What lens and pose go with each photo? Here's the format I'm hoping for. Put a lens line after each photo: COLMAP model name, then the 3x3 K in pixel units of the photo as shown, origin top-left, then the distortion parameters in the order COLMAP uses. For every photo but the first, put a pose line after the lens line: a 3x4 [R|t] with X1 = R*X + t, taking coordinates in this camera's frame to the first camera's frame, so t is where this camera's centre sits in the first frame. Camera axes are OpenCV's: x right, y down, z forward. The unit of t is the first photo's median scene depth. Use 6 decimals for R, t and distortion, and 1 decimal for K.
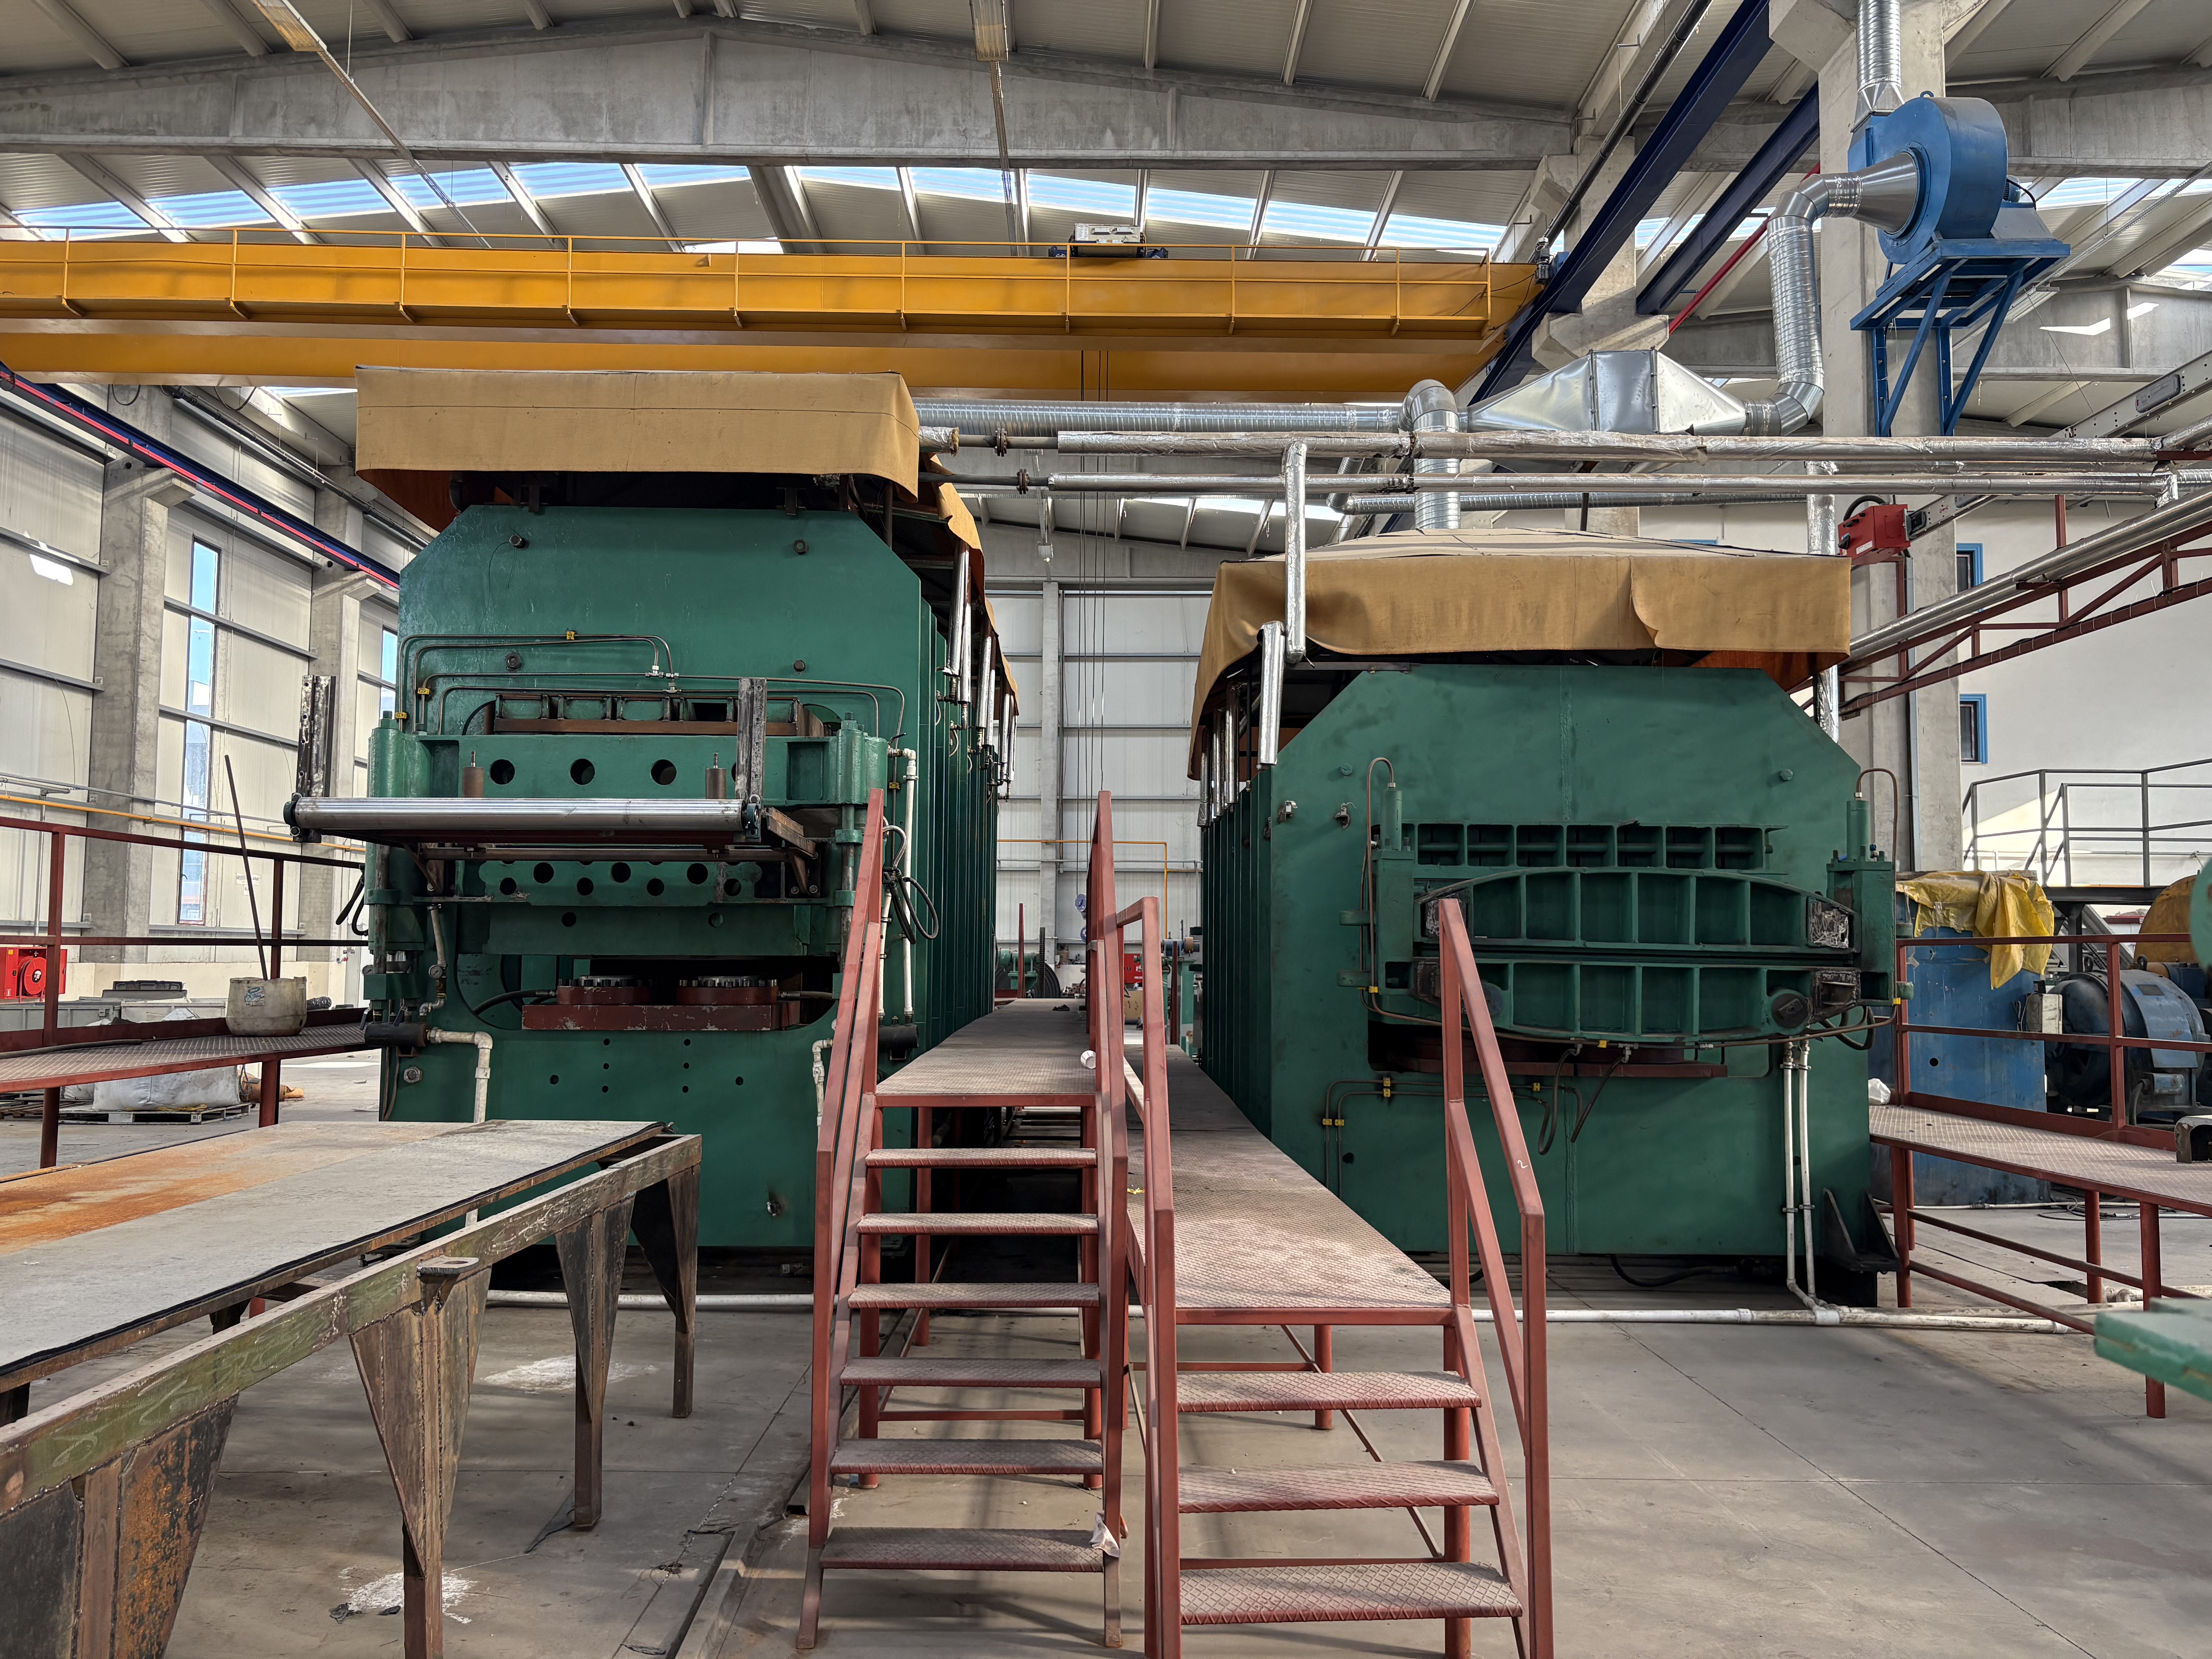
lens RADIAL K [[1674.0, 0, 1106.2], [0, 1674.0, 842.8], [0, 0, 1]] dist [0.024899, -0.008811]
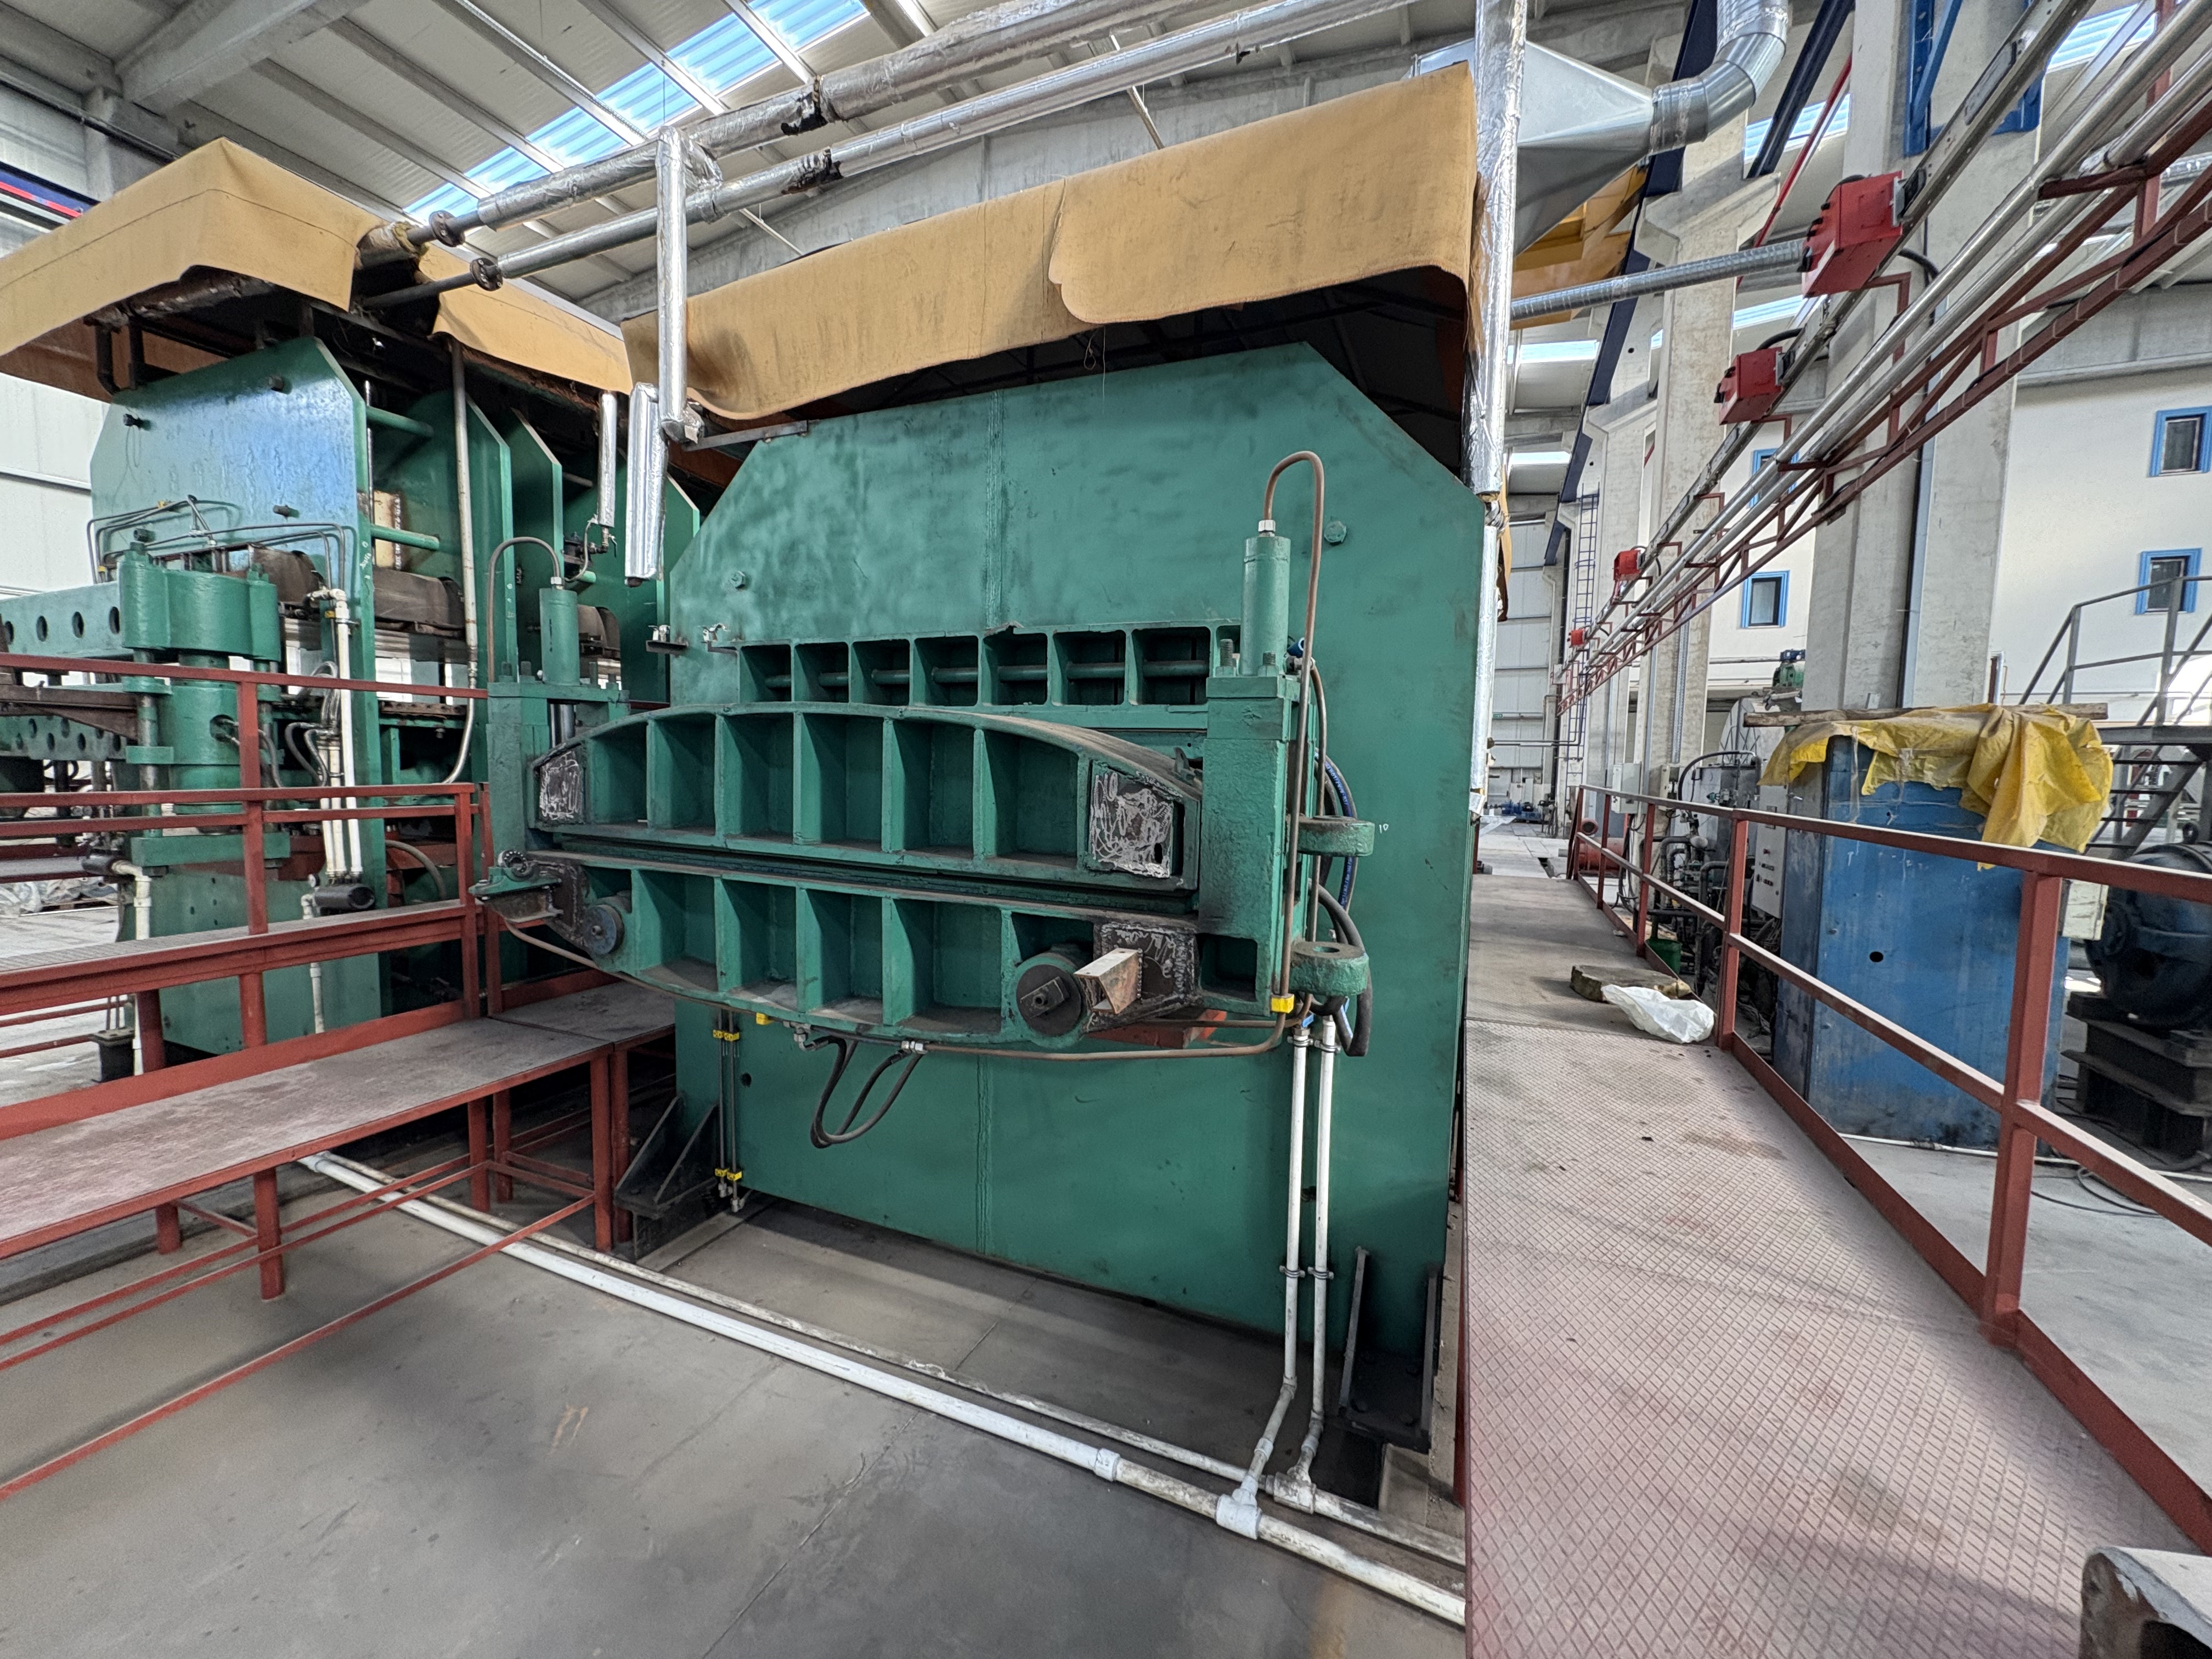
lens RADIAL K [[876.7, 0, 1107.7], [0, 876.7, 830.3], [0, 0, 1]] dist [-0.000915, -0.000512]
pose [[0.912536, 0.040586, -0.406977, 0.459600], [0.017145, 0.990393, 0.137211, 0.016150], [0.408636, -0.132188, 0.903074, 0.695666]]
